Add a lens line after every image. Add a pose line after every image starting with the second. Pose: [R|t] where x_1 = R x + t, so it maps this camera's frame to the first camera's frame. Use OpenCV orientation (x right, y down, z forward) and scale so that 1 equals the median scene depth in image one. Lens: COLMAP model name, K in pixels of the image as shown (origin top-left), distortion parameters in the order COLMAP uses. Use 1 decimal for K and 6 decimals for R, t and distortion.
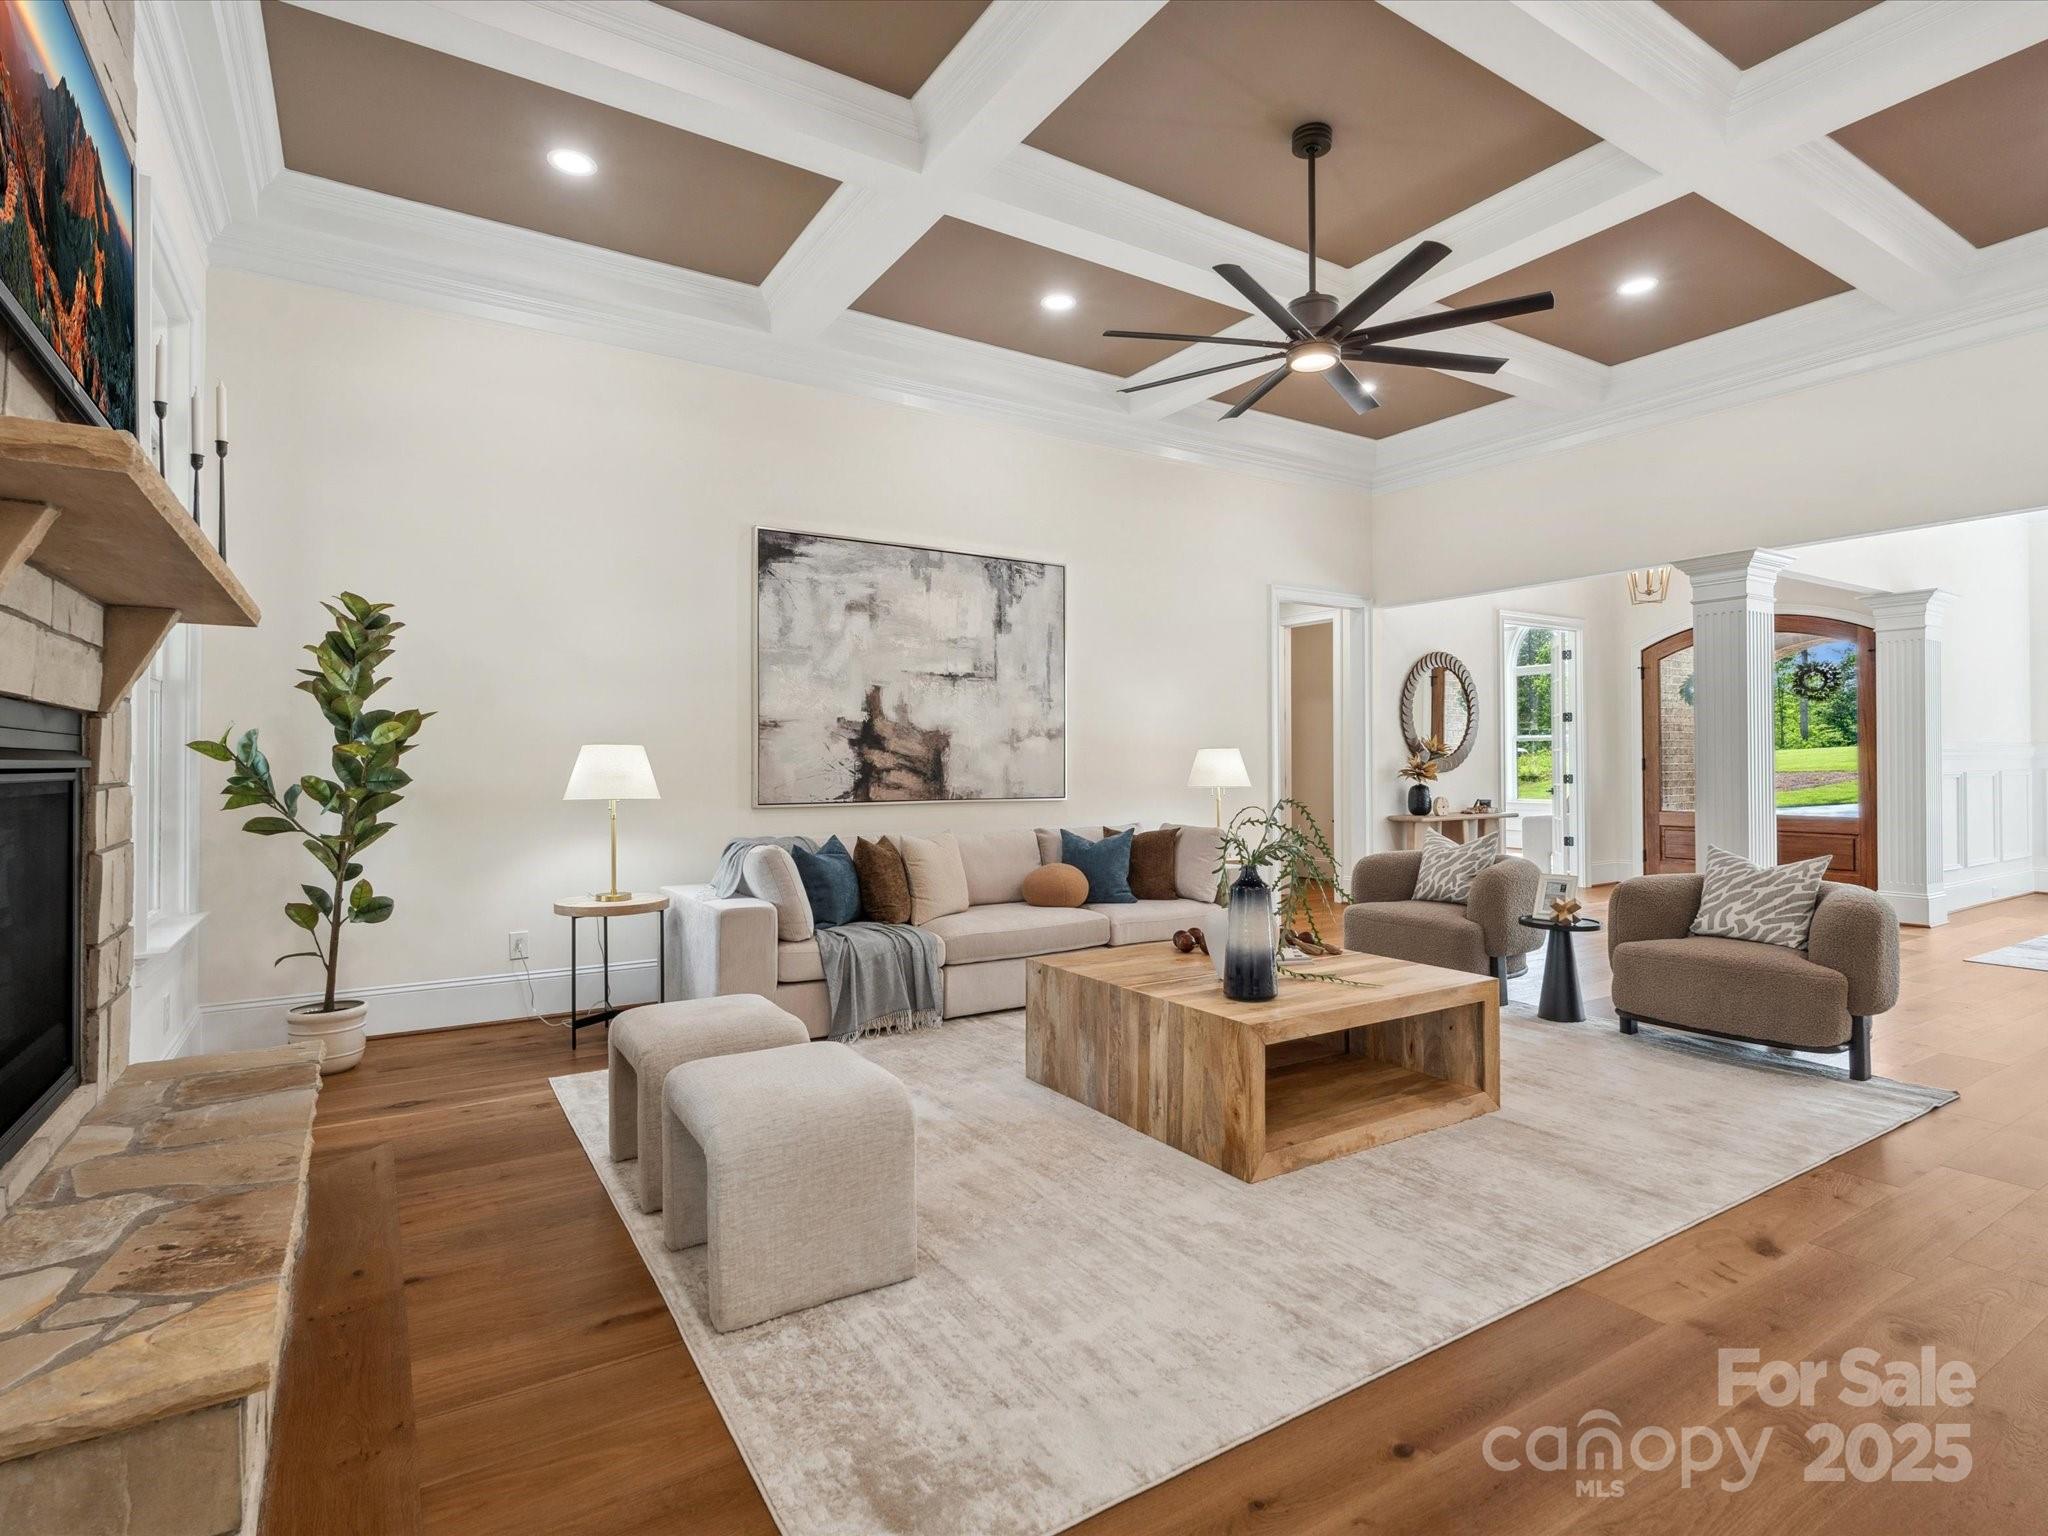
lens RADIAL K [[1018.7, 0, 1027.0], [0, 1018.7, 767.2], [0, 0, 1]] dist [-0.001784, 0.000614]
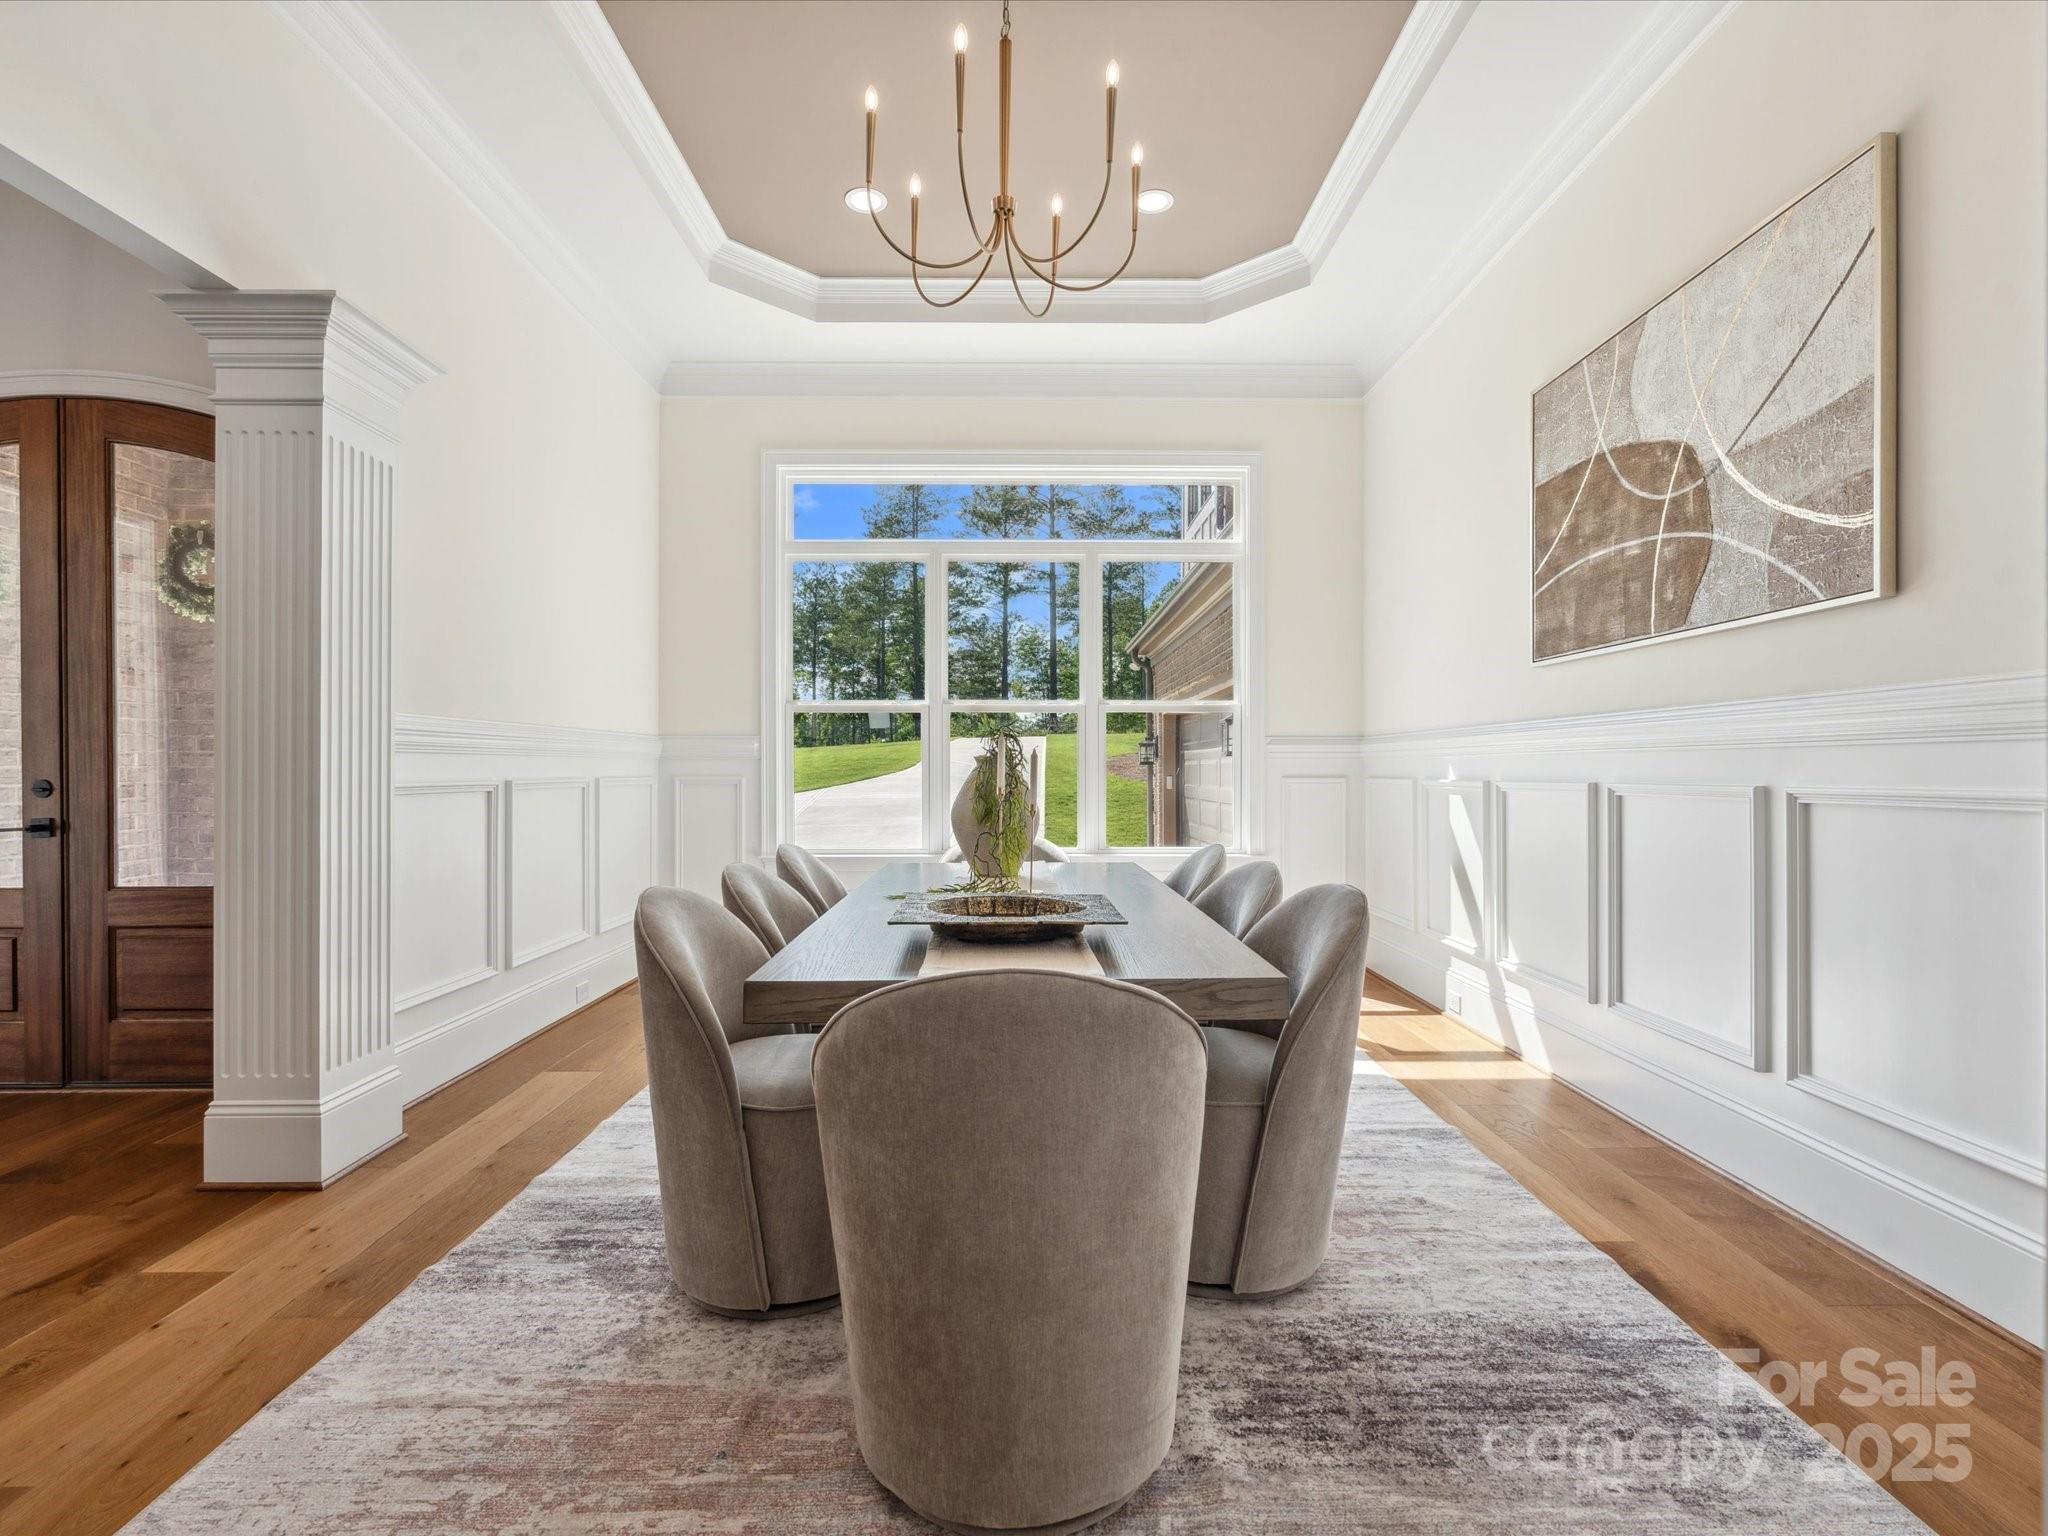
lens RADIAL K [[1018.7, 0, 1027.0], [0, 1018.7, 767.2], [0, 0, 1]] dist [-0.001784, 0.000614]
pose [[0.529933, 0.006556, 0.848014, 0.698638], [0.003413, 0.999946, -0.009863, 0.004792], [-0.848033, 0.008121, 0.529881, 0.570817]]
